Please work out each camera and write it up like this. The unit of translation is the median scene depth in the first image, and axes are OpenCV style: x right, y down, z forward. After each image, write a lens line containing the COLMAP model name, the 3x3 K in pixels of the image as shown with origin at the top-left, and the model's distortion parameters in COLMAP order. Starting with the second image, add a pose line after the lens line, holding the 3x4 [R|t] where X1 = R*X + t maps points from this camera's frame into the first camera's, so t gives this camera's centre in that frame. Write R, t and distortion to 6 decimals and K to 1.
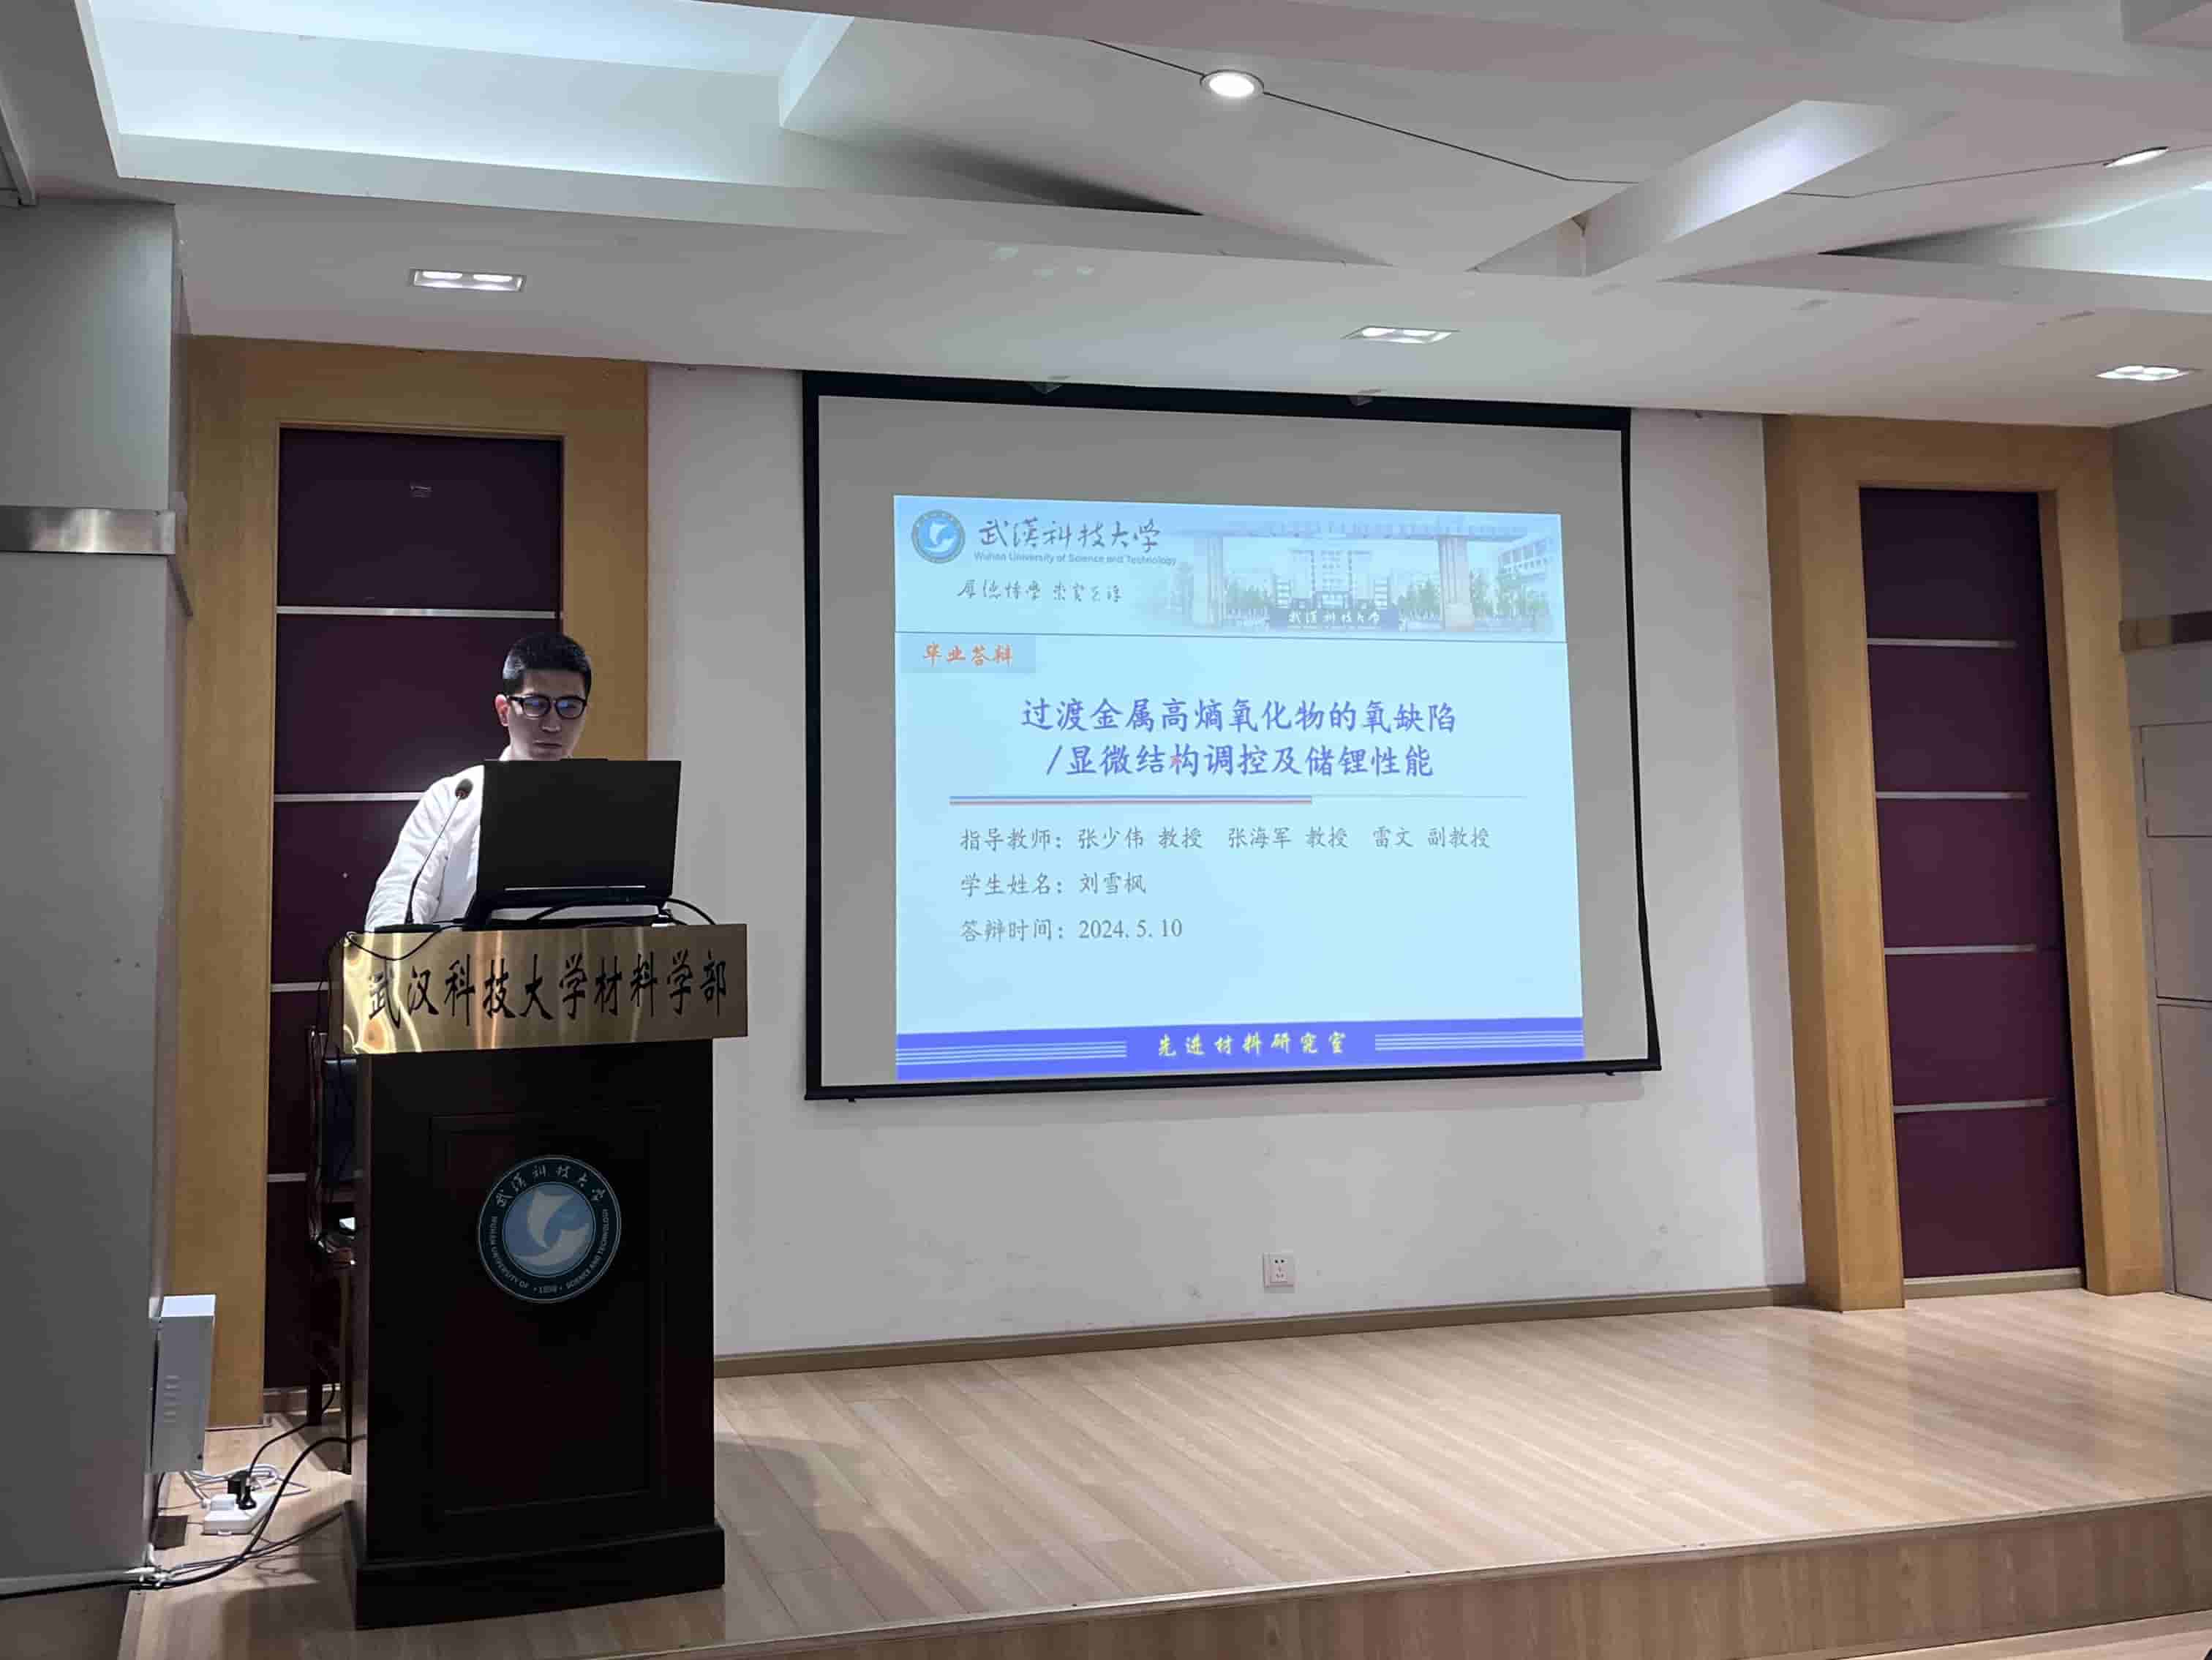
lens RADIAL K [[2228.1, 0, 873.7], [0, 2228.1, 625.7], [0, 0, 1]] dist [0.039411, -0.038677]
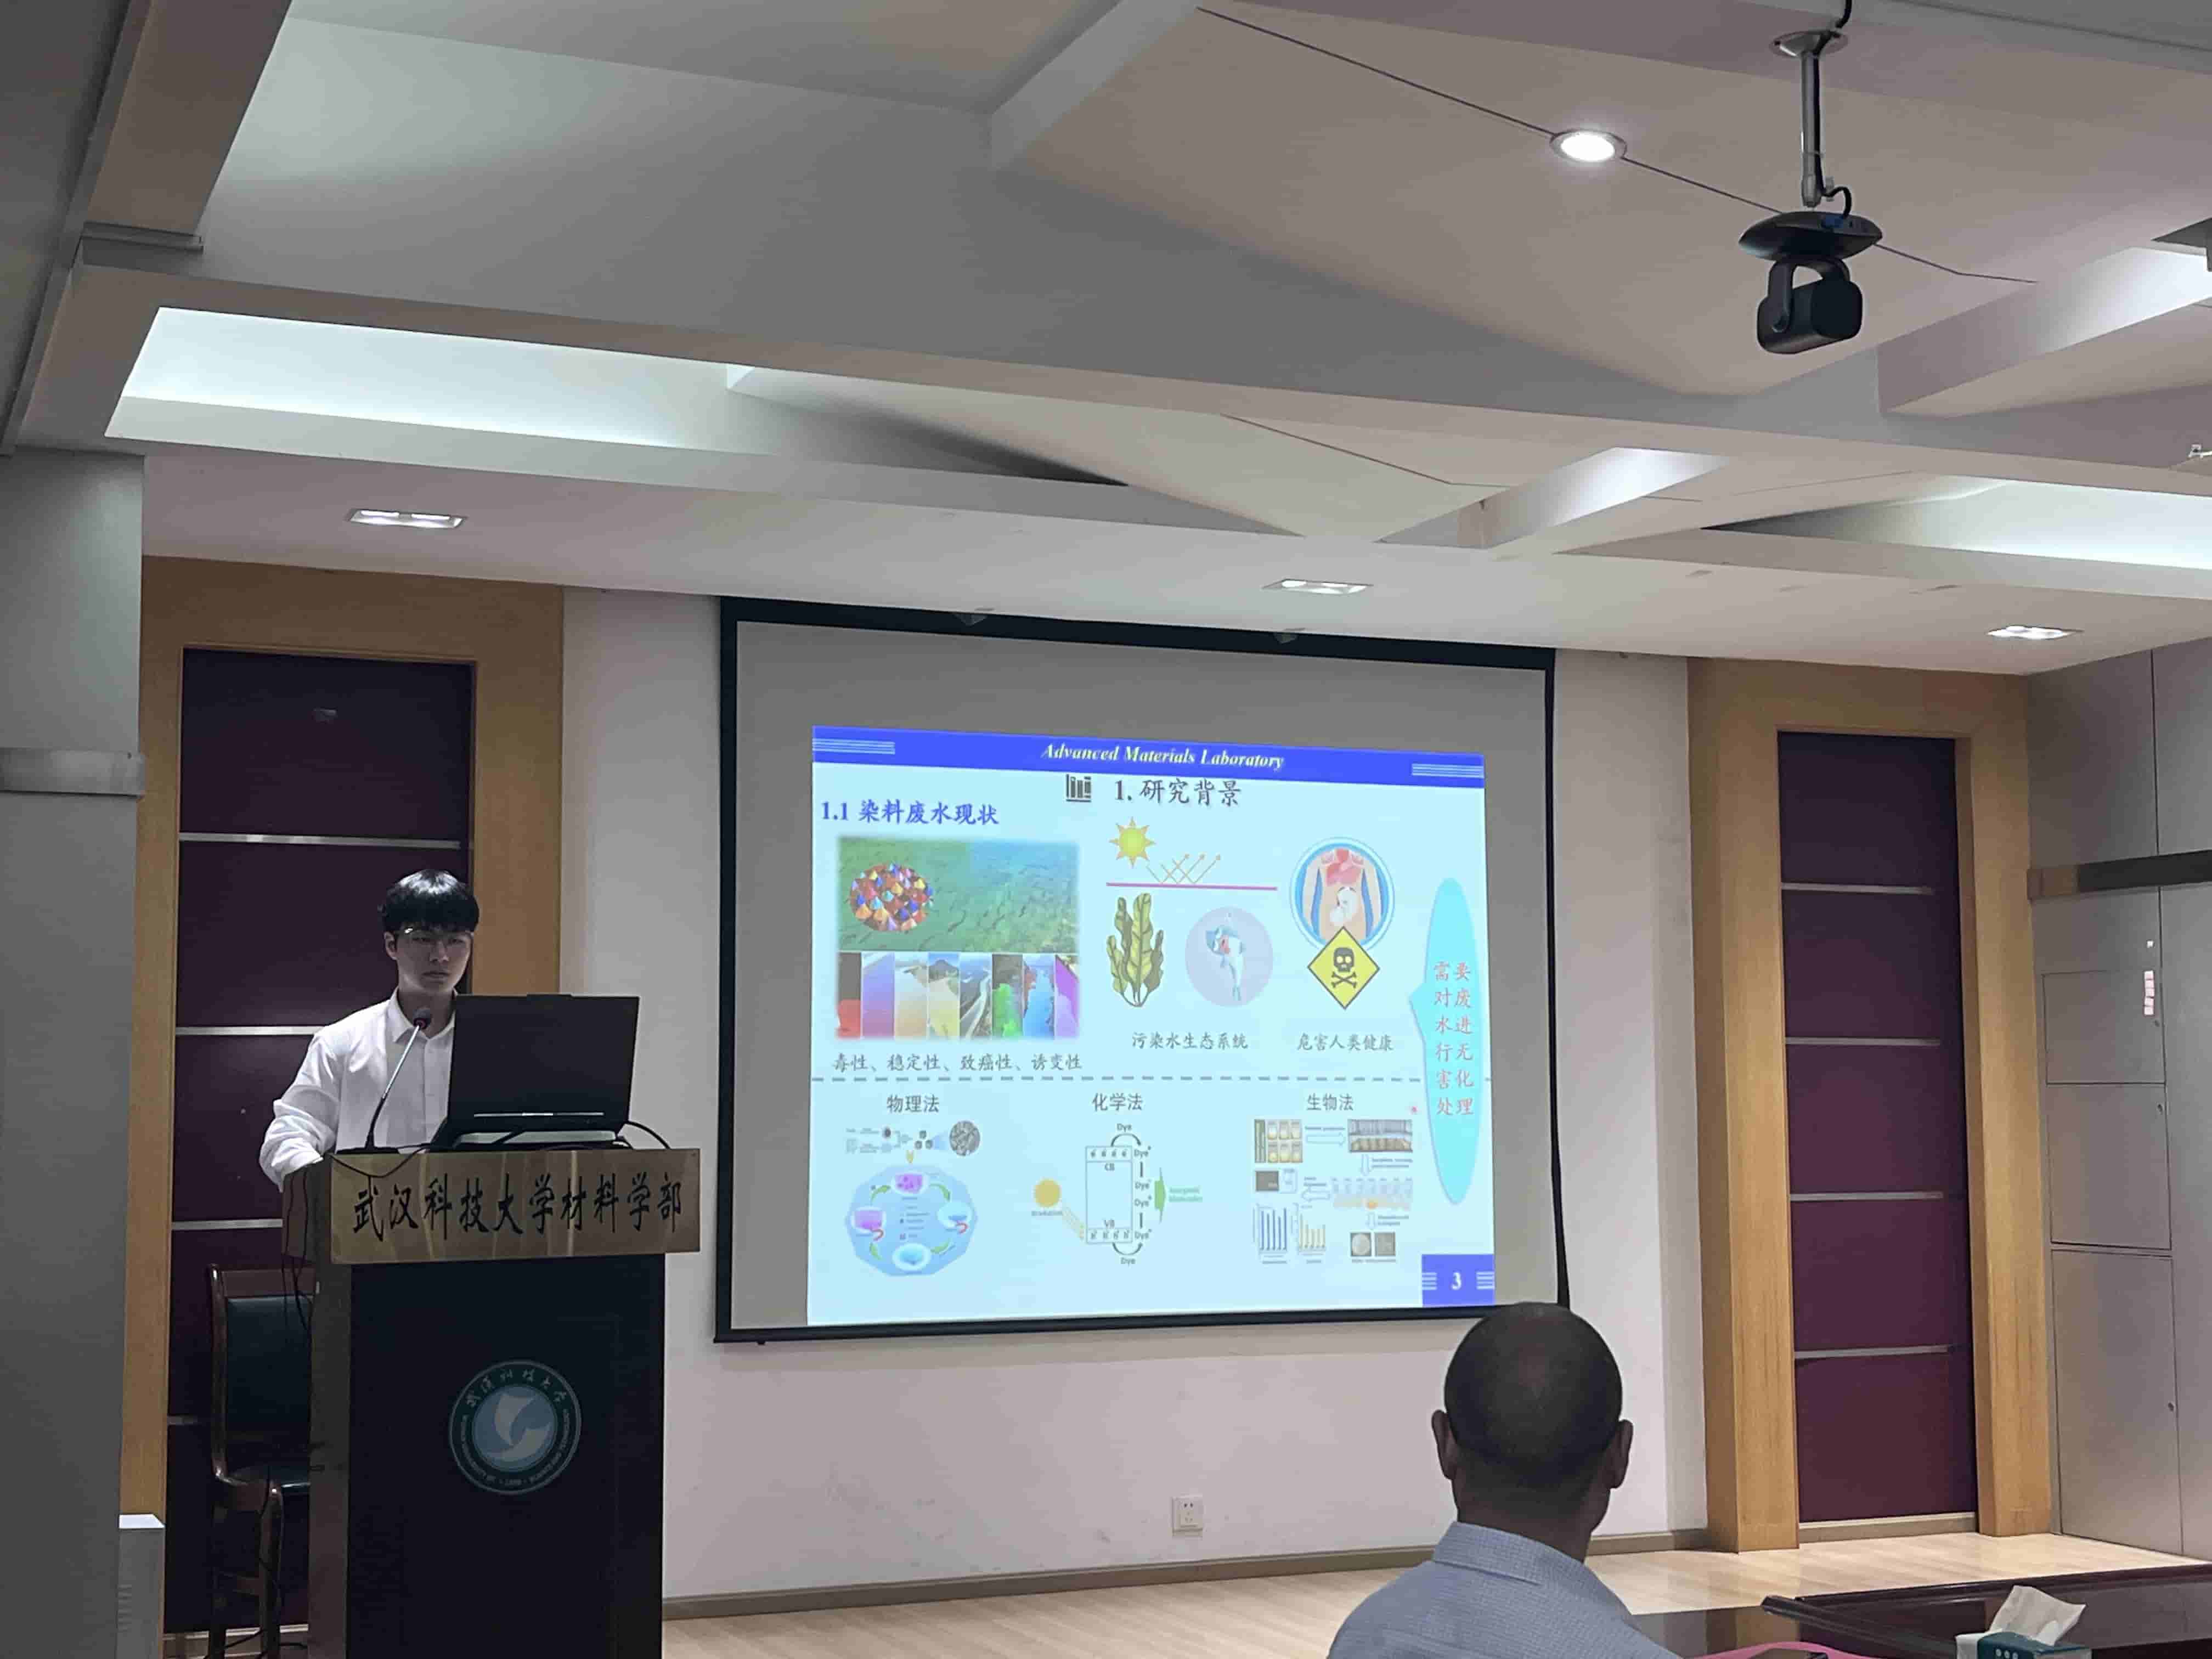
lens RADIAL K [[3007.6, 0, 1102.3], [0, 3007.6, 840.0], [0, 0, 1]] dist [0.035922, 0.015951]
pose [[0.990586, 0.016204, 0.135927, -0.056774], [-0.017293, 0.999827, 0.006835, -0.025697], [-0.135793, -0.009121, 0.990695, -0.415527]]
